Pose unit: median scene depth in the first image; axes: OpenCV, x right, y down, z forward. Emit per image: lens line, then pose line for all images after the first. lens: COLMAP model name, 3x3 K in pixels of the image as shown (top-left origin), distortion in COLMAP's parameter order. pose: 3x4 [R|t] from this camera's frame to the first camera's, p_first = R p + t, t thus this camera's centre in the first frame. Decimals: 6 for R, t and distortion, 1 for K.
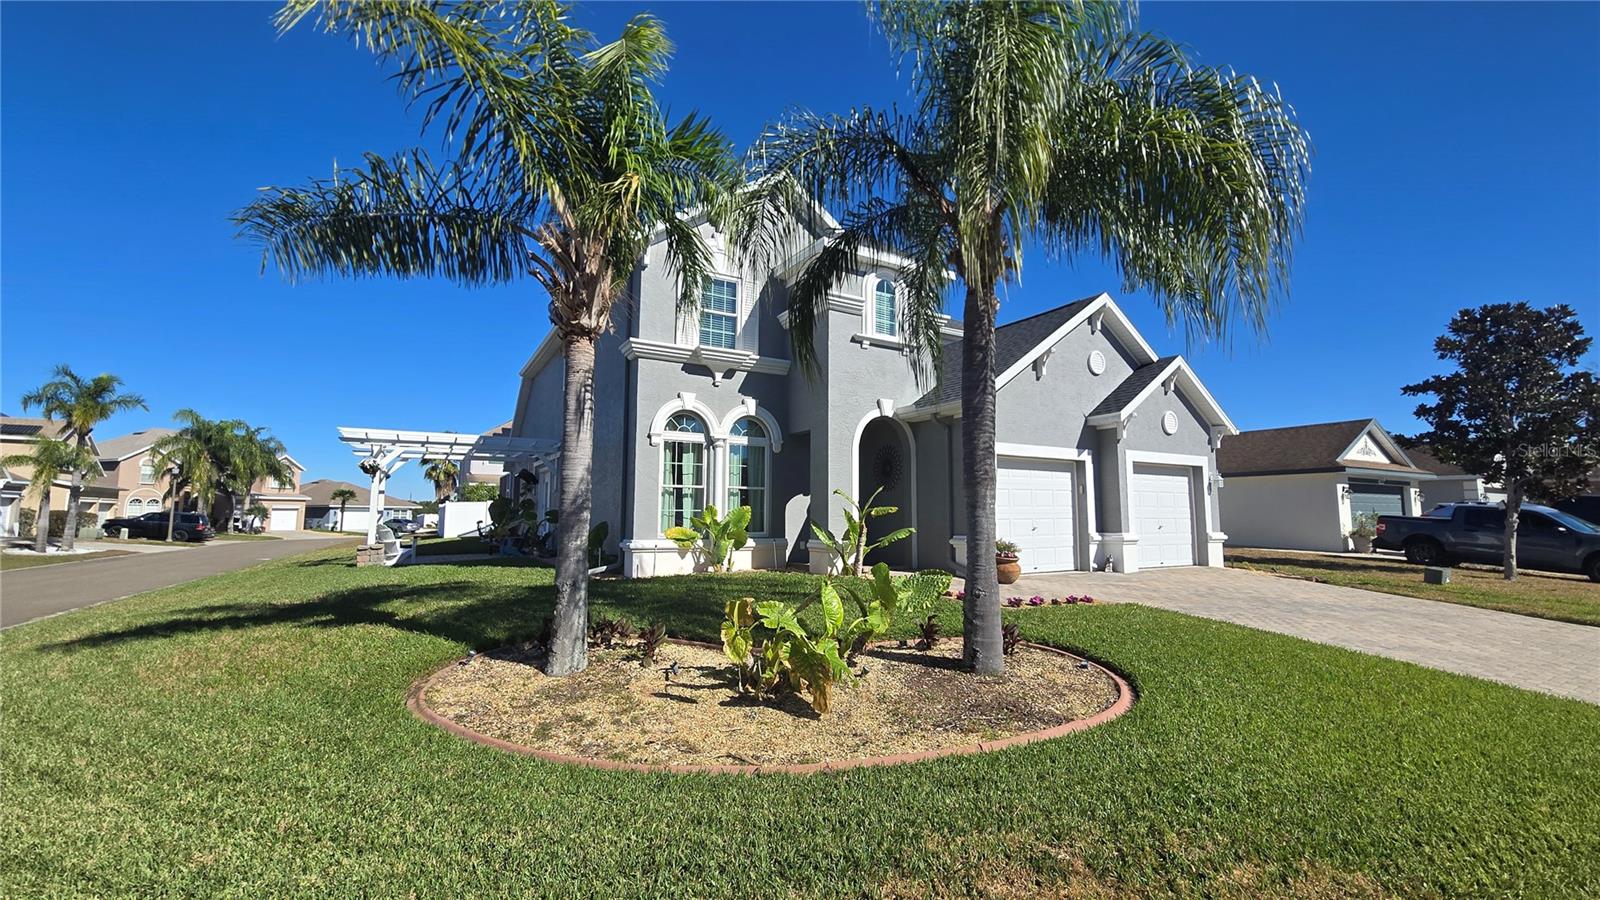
lens RADIAL K [[650.8, 0, 800.0], [0, 650.8, 450.0], [0, 0, 1]] dist [-0.001990, -0.000100]
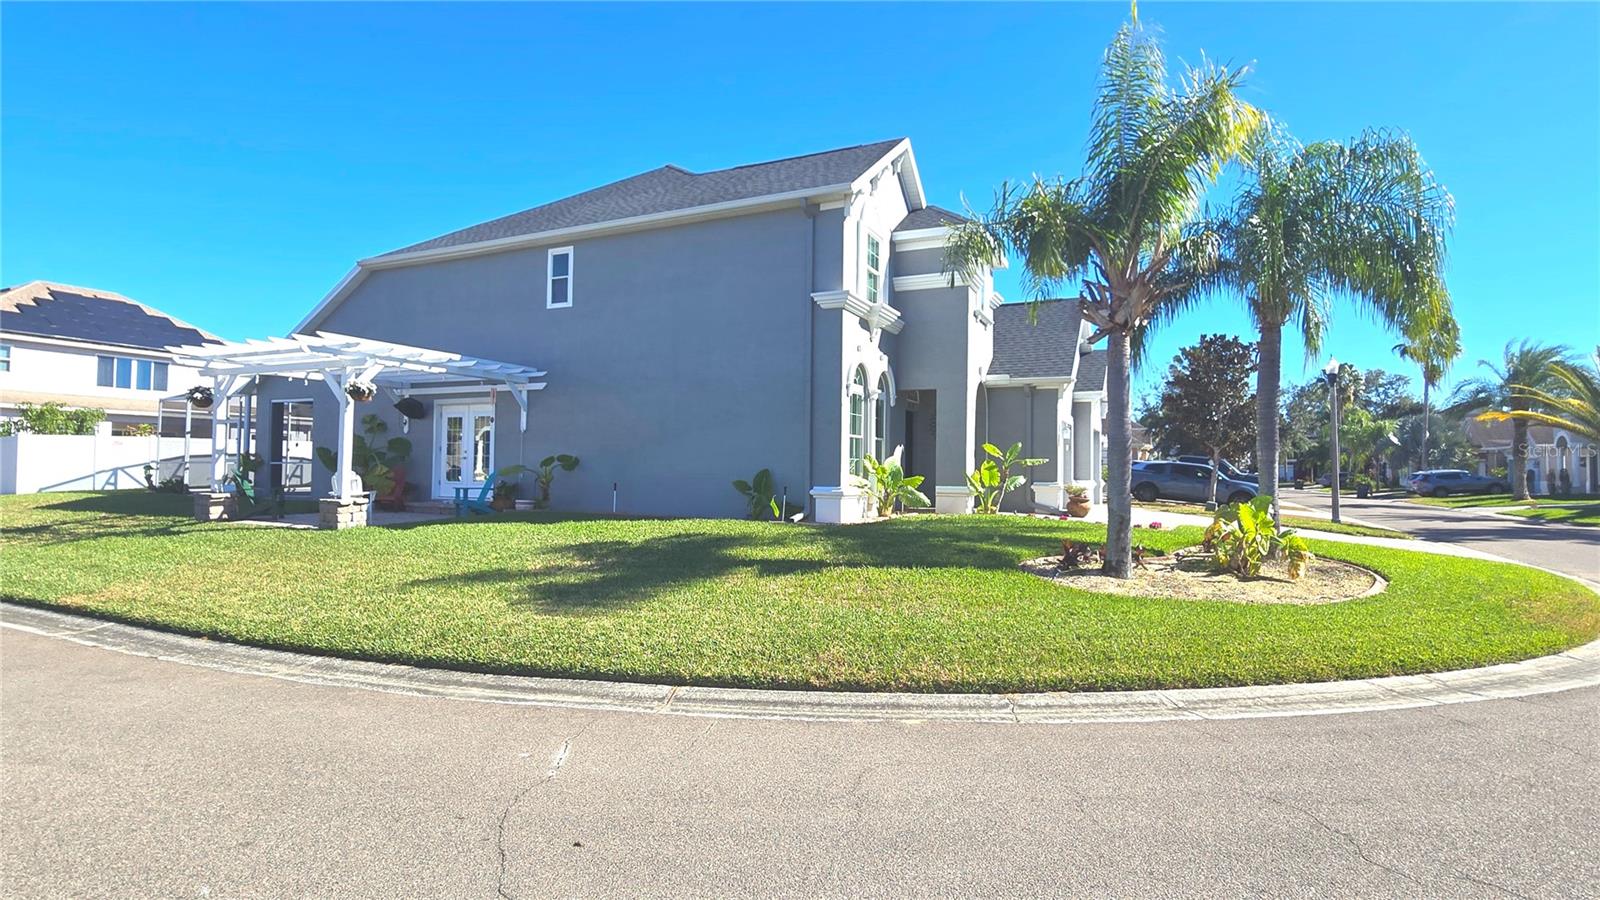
lens RADIAL K [[769.0, 0, 802.7], [0, 769.0, 441.3], [0, 0, 1]] dist [0.001333, 0.000005]
pose [[0.822593, 0.027151, 0.567982, -0.929711], [-0.067383, 0.996476, 0.049956, 0.008071], [-0.564624, -0.079366, 0.821524, 0.030049]]
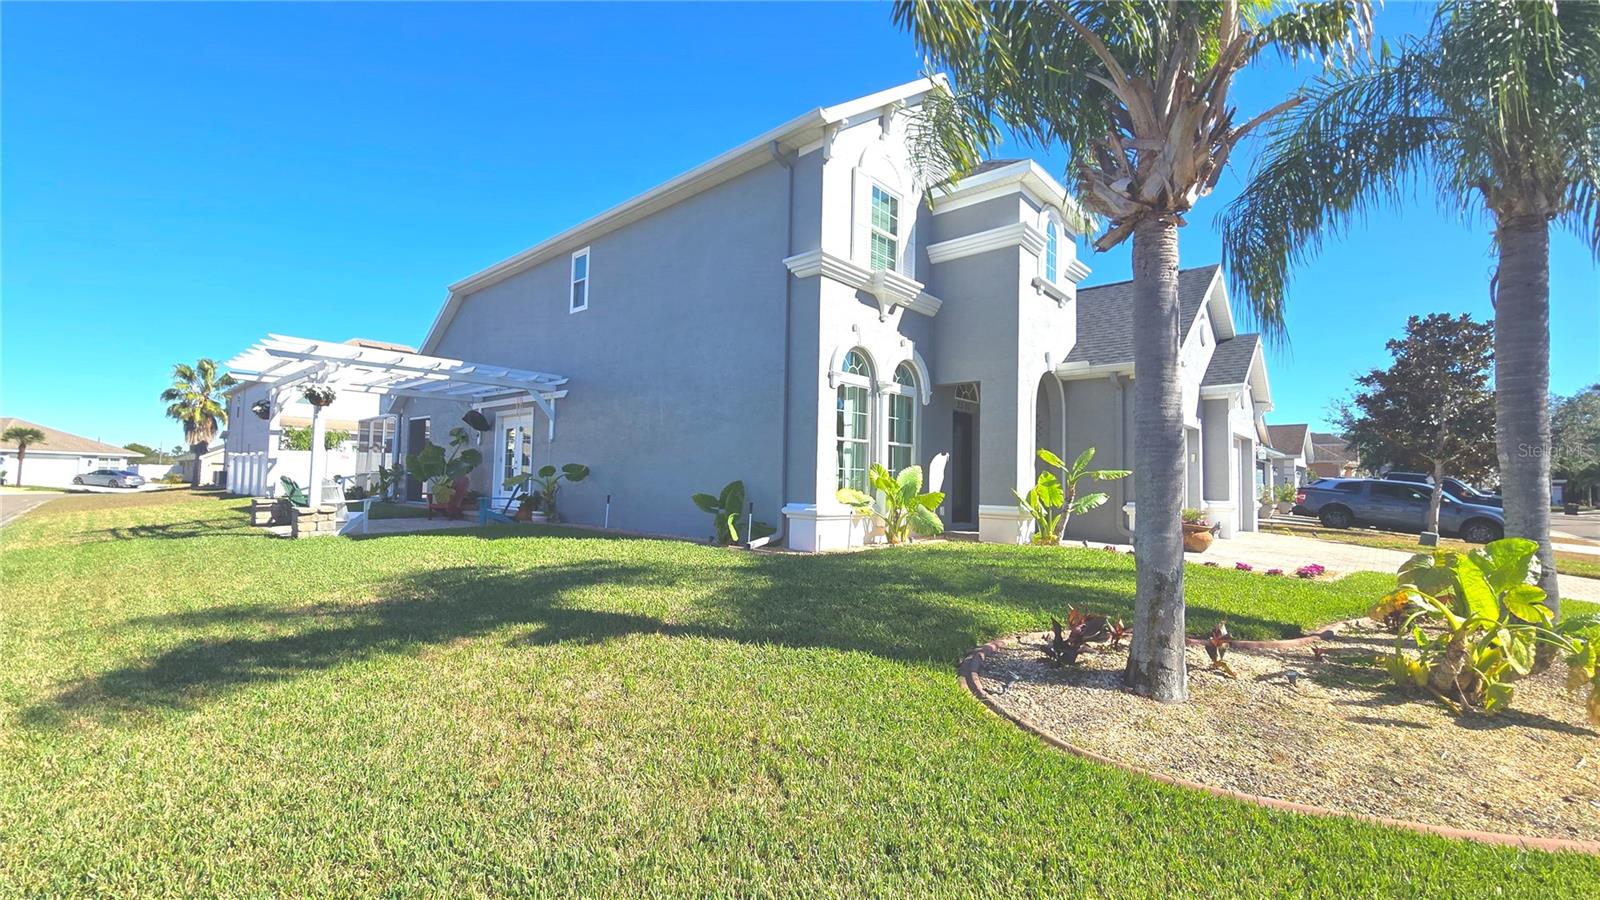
lens RADIAL K [[650.9, 0, 803.2], [0, 650.9, 442.2], [0, 0, 1]] dist [0.000671, 0.000332]
pose [[0.951159, 0.035758, 0.306623, -0.479903], [-0.049859, 0.998023, 0.038277, 0.029928], [-0.304648, -0.051696, 0.951061, 0.231074]]
